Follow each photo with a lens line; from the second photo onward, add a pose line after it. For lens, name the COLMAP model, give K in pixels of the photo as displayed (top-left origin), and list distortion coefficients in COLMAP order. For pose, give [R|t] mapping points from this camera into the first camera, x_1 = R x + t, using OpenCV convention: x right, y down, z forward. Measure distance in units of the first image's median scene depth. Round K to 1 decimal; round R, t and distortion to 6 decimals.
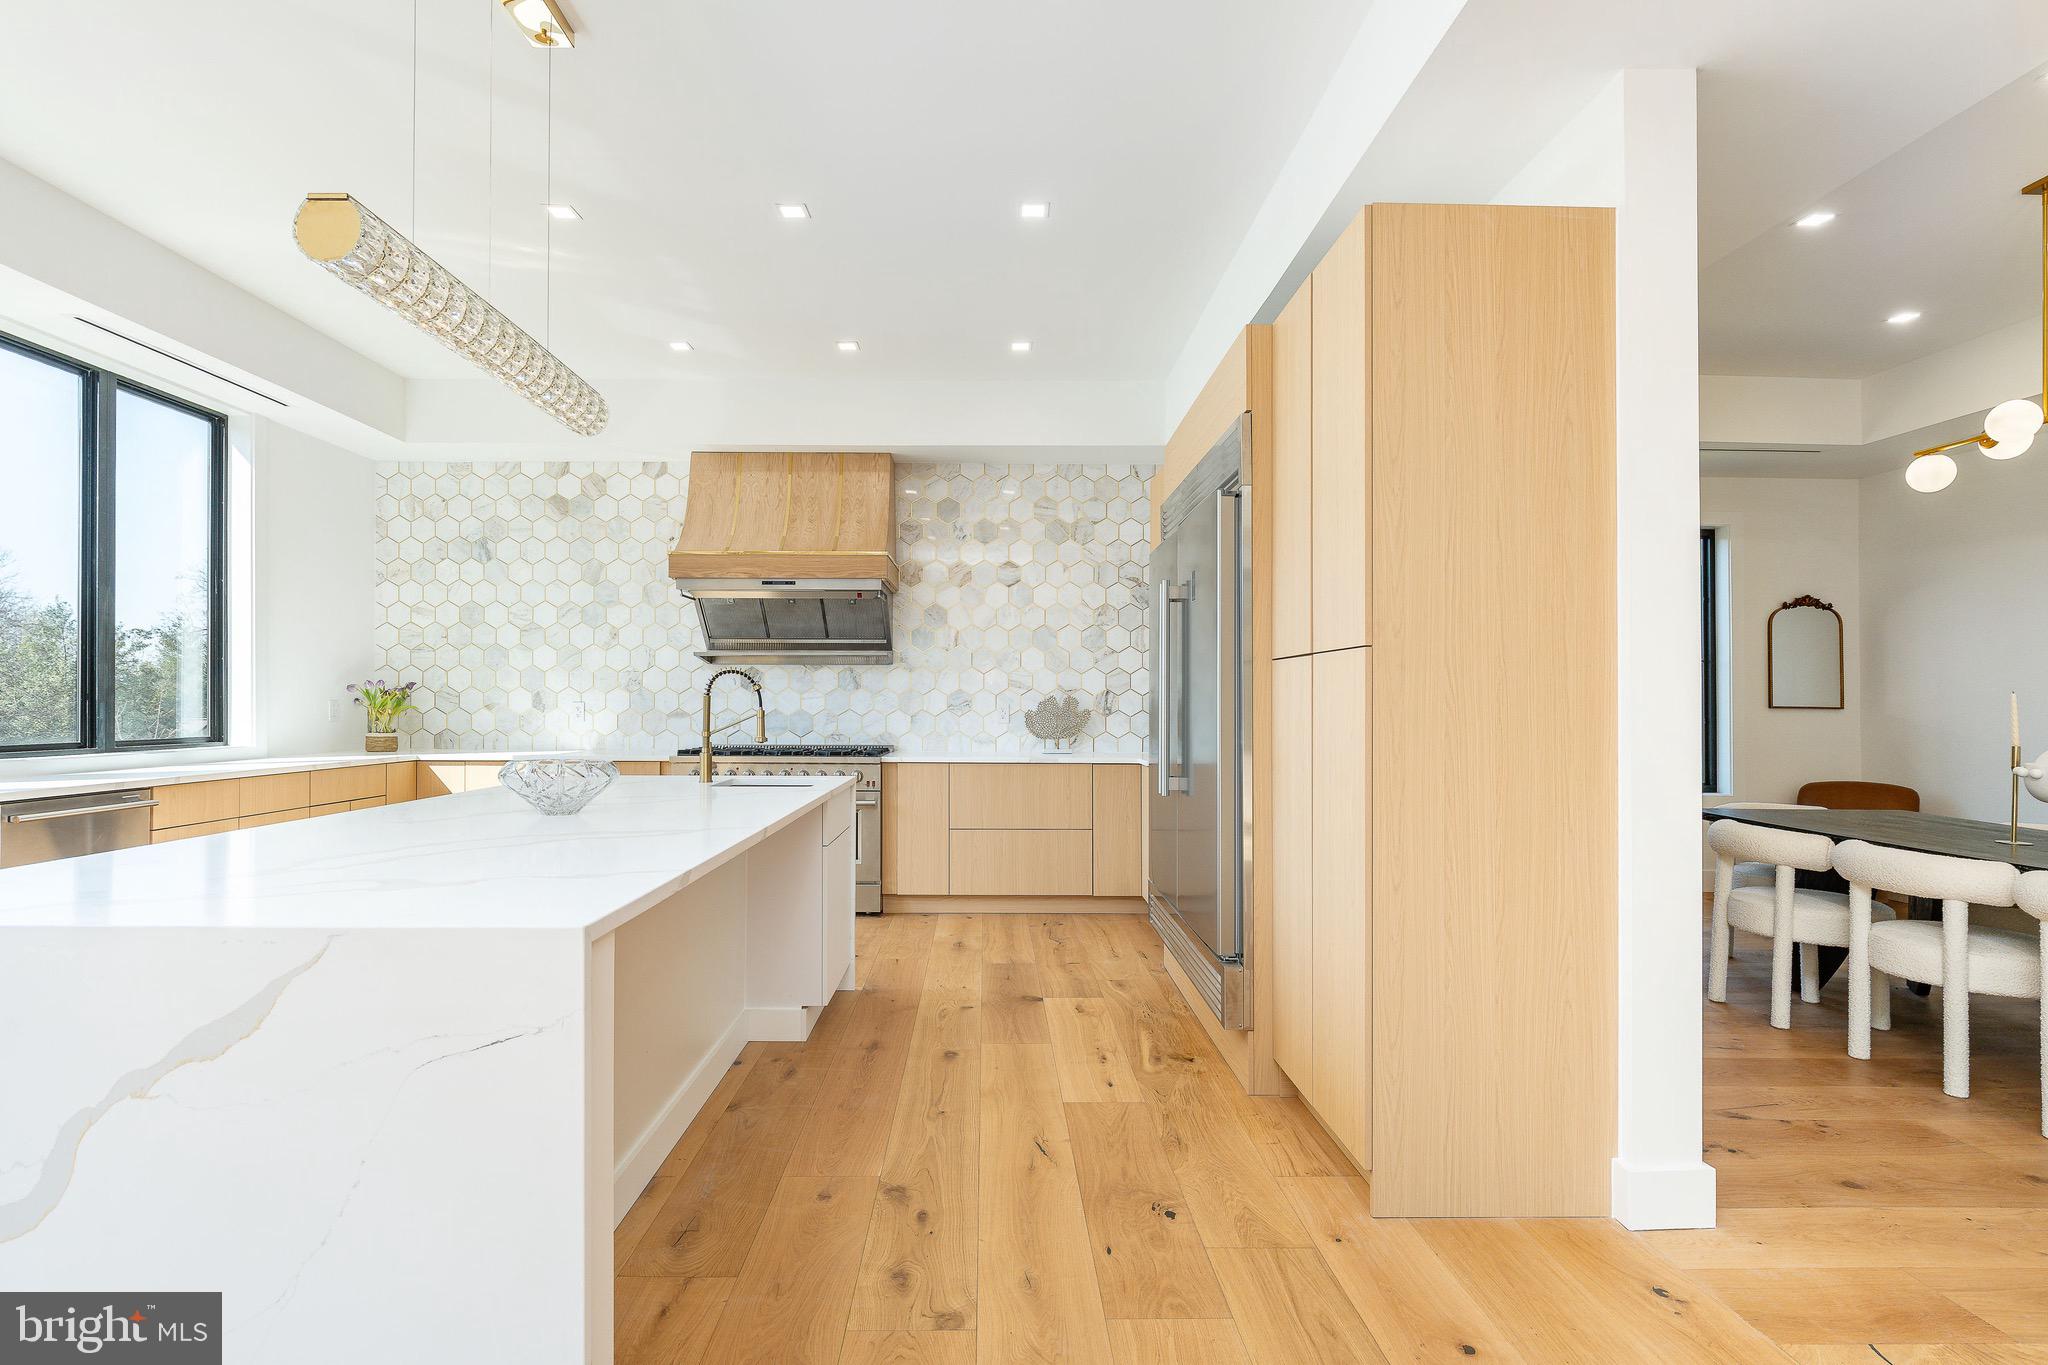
lens RADIAL K [[998.7, 0, 975.9], [0, 998.7, 699.6], [0, 0, 1]] dist [-0.003755, -0.001013]
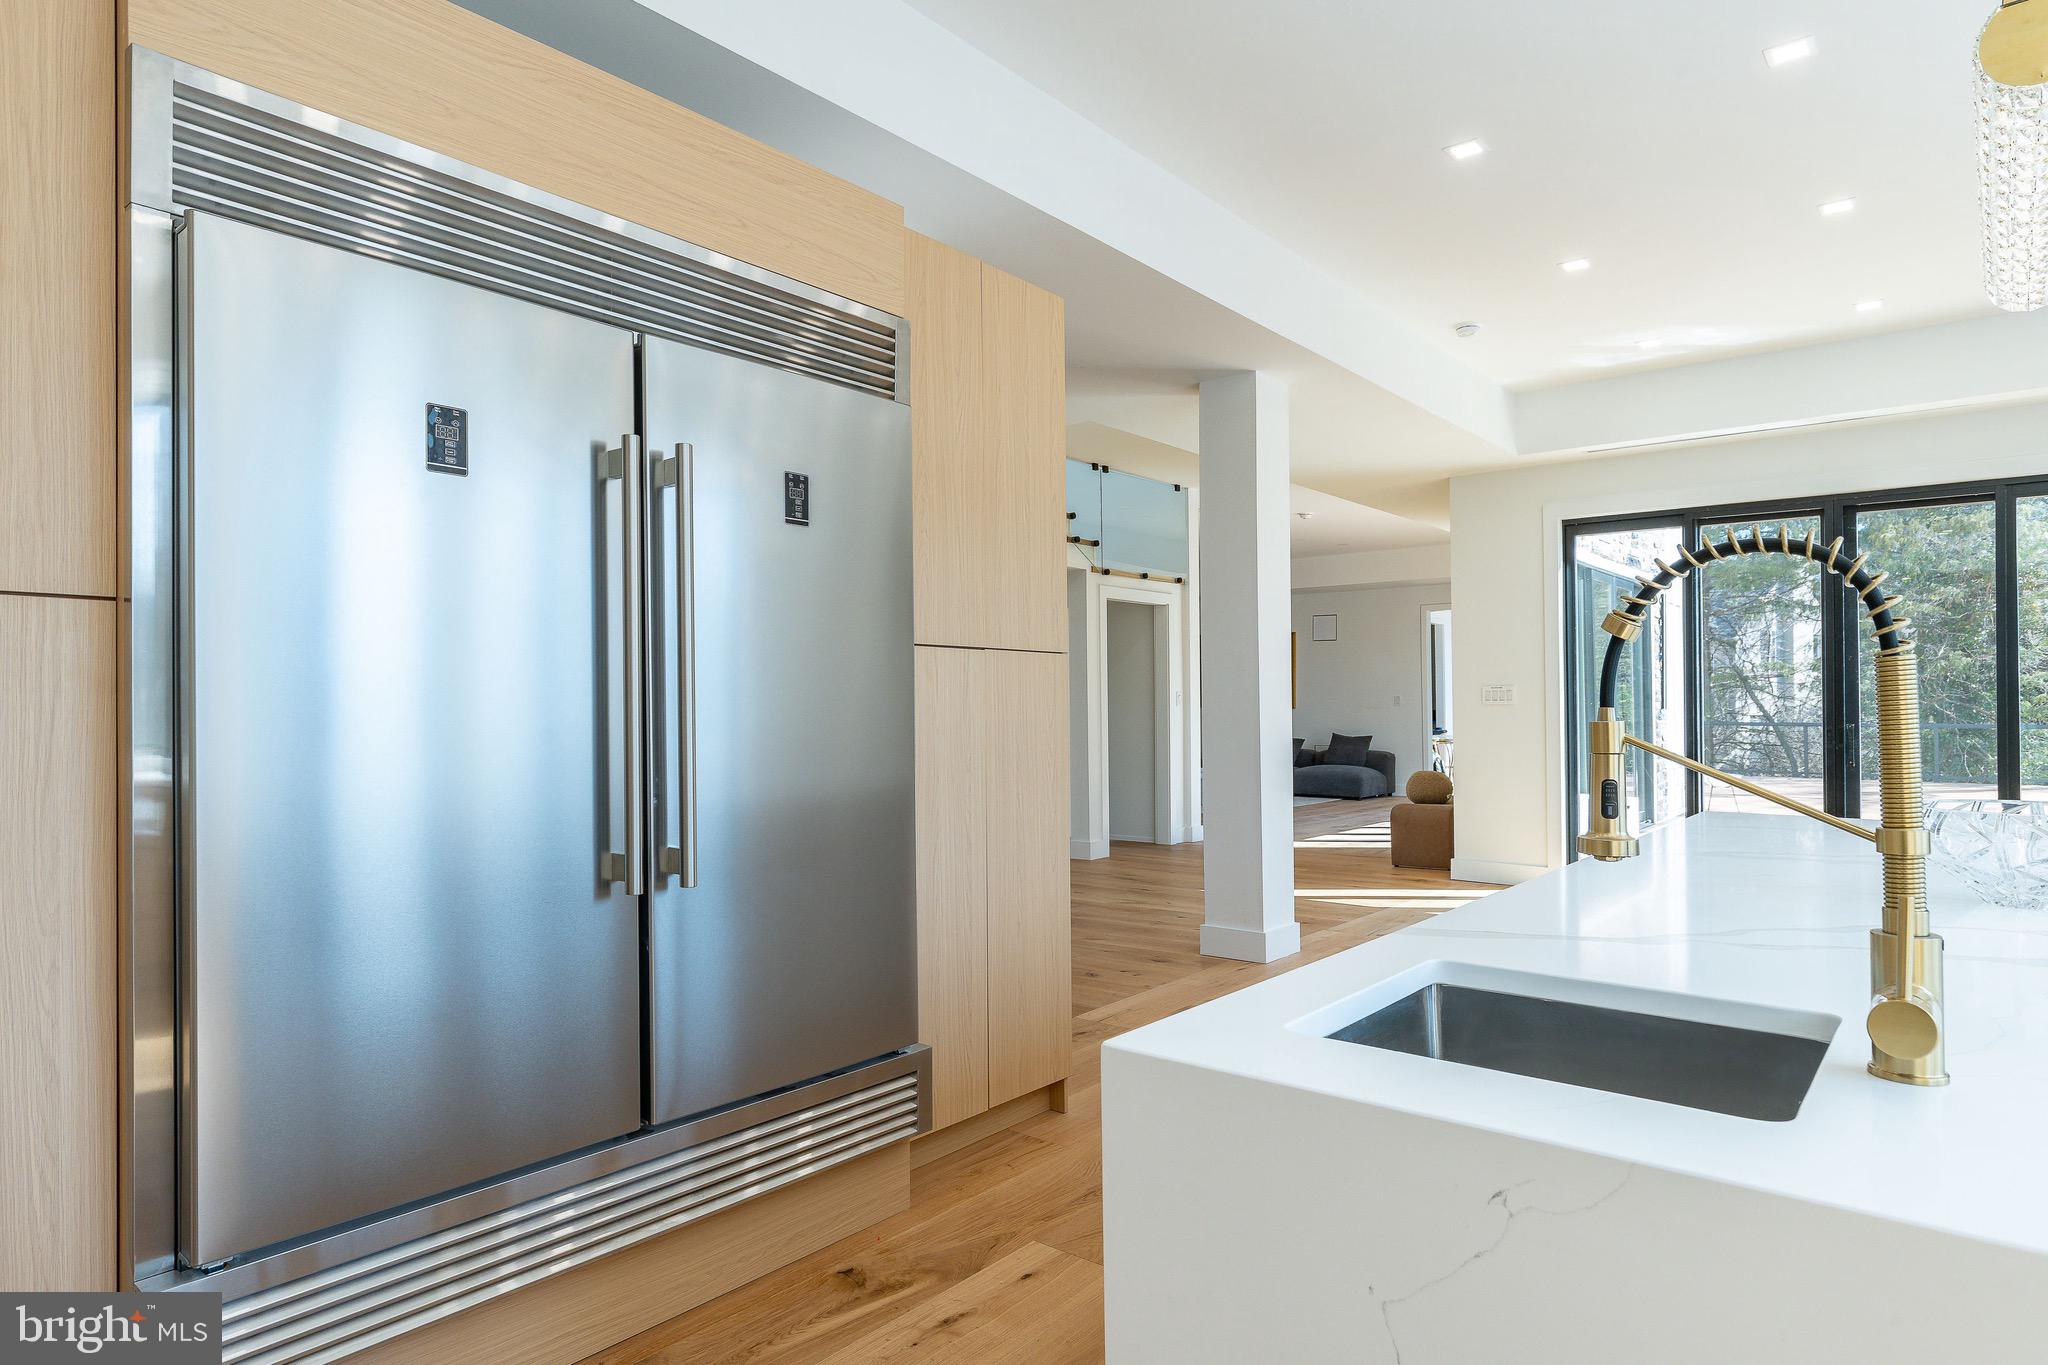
lens RADIAL K [[1179.5, 0, 1024.0], [0, 1179.5, 682.5], [0, 0, 1]] dist [-0.000286, -0.000052]
pose [[-0.777584, 0.004944, 0.628759, -0.181405], [-0.001262, 0.999955, -0.009424, 0.002811], [-0.628777, -0.008121, -0.777543, 0.829711]]
